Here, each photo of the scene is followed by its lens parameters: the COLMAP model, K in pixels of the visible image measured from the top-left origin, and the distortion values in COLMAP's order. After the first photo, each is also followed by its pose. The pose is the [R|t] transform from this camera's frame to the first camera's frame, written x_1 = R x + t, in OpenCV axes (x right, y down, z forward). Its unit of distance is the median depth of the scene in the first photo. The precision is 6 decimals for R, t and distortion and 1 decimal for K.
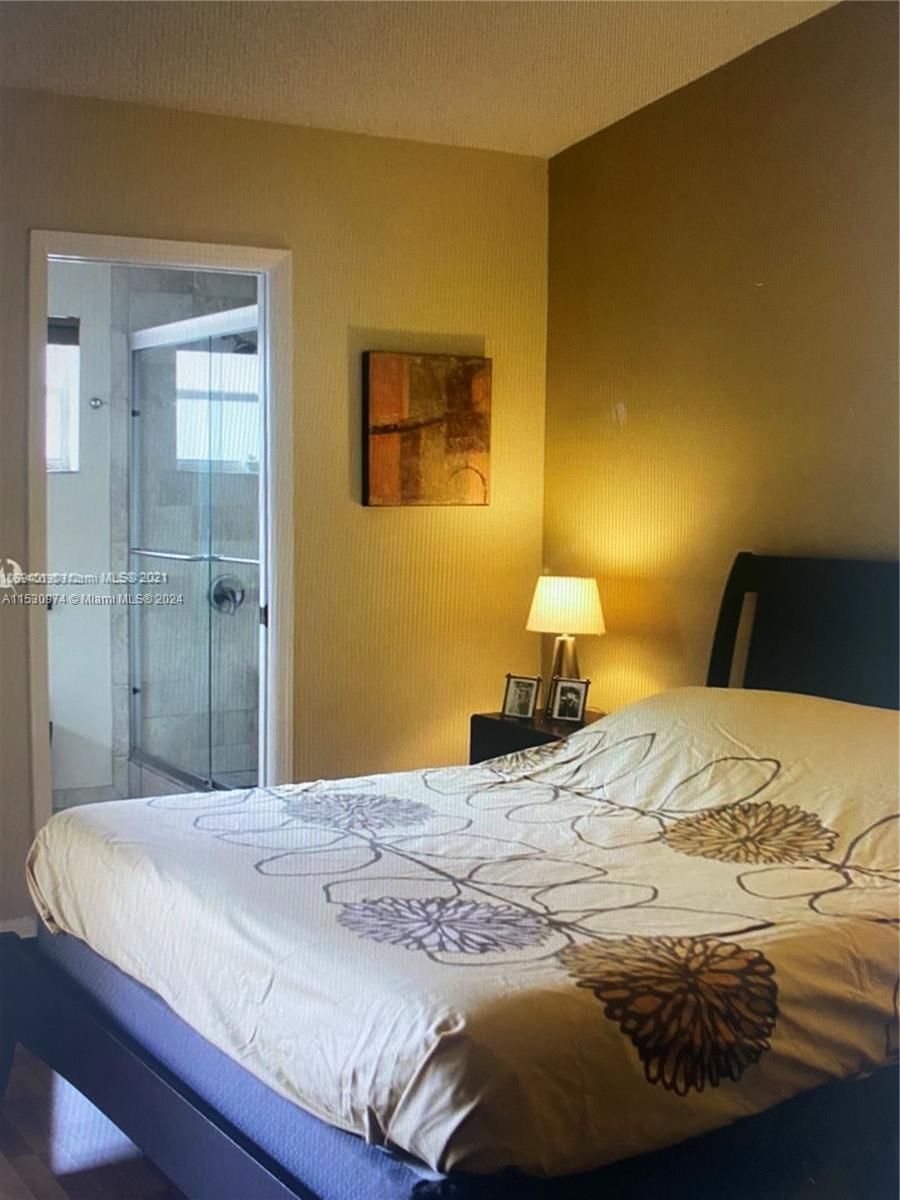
lens RADIAL K [[2044.5, 0, 450.0], [0, 2044.5, 600.0], [0, 0, 1]] dist [-0.383900, 0.033837]
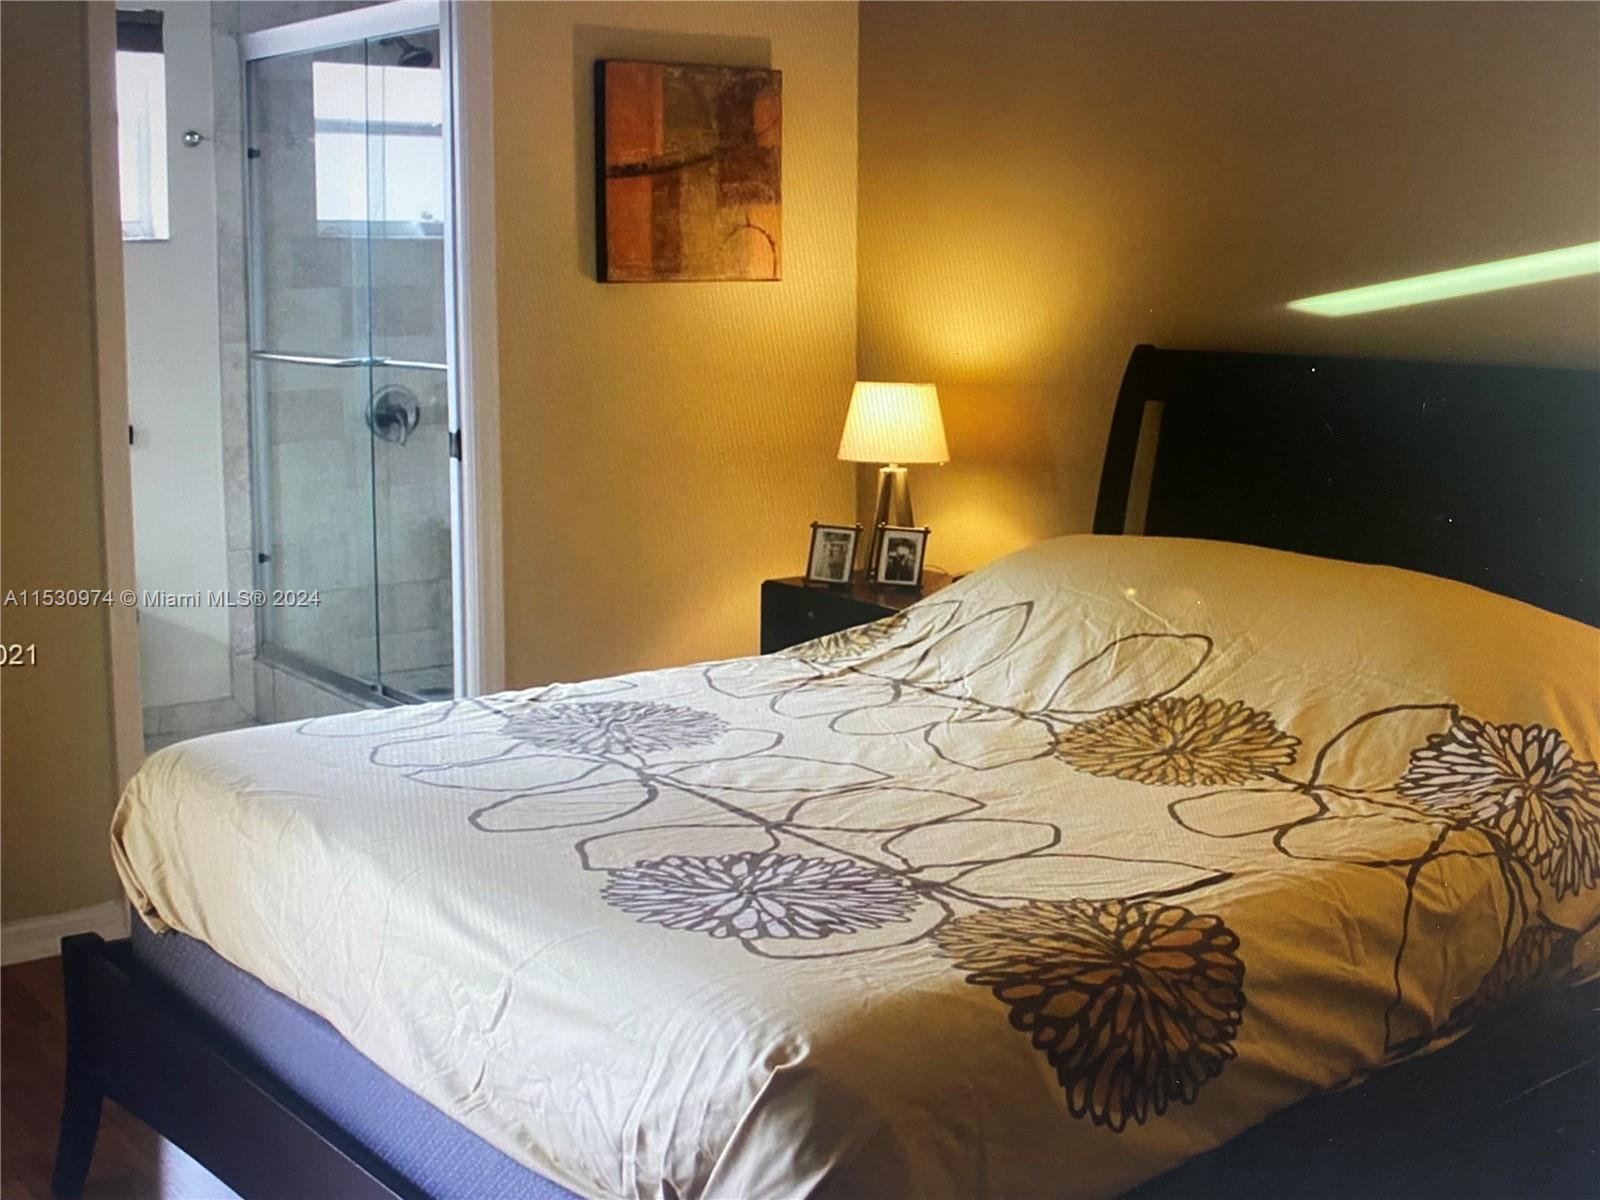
lens RADIAL K [[1912.7, 0, 800.0], [0, 1912.7, 600.0], [0, 0, 1]] dist [-0.147604, -0.001514]
pose [[0.986373, -0.025620, 0.162519, -0.087852], [0.013191, 0.996936, 0.077100, 0.013118], [-0.163996, -0.073906, 0.983689, 0.368311]]
